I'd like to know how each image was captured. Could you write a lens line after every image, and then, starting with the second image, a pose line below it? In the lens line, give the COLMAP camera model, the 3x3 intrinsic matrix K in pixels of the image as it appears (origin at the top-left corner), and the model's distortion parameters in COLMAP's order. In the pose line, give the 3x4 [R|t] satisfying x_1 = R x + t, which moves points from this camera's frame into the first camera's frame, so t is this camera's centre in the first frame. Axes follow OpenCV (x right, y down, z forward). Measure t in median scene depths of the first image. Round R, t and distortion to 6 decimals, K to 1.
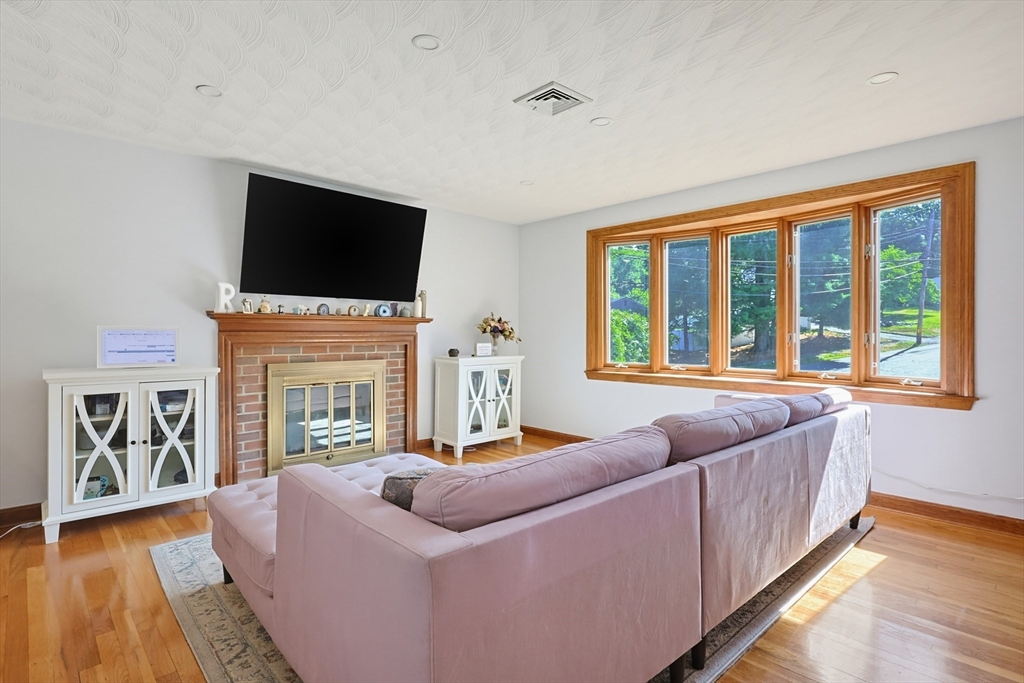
lens RADIAL K [[512.1, 0, 516.2], [0, 512.1, 335.0], [0, 0, 1]] dist [0.001042, 0.000075]
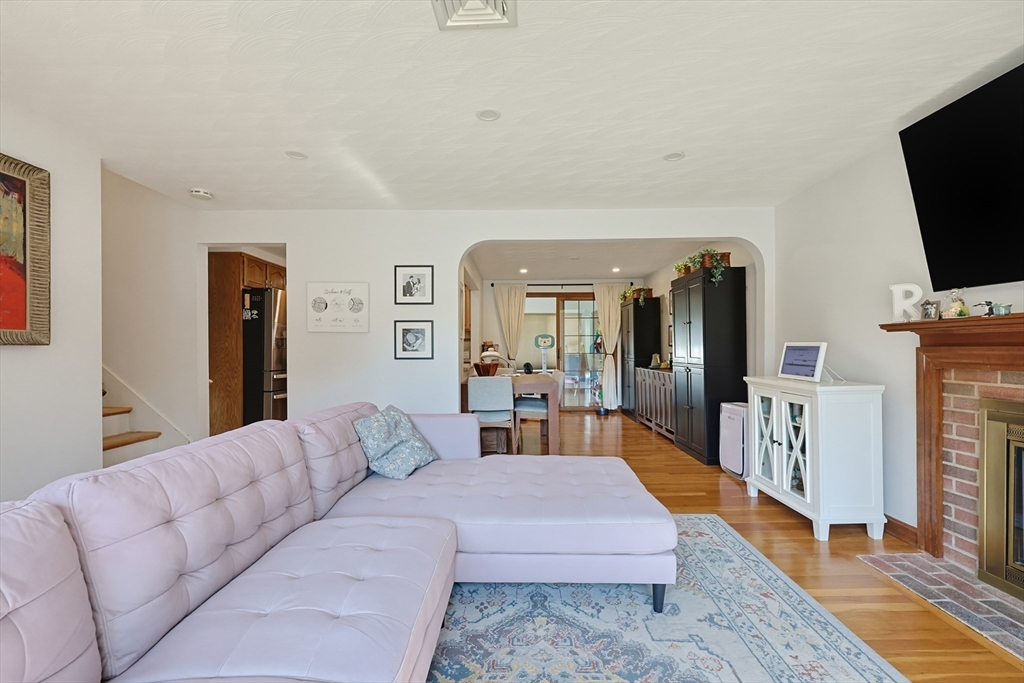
lens RADIAL K [[437.0, 0, 518.0], [0, 437.0, 346.1], [0, 0, 1]] dist [-0.000568, 0.000660]
pose [[-0.696146, -0.001397, -0.717898, 0.303138], [0.000348, 0.999997, -0.002284, -0.005672], [0.717900, -0.001839, -0.696144, 0.990166]]
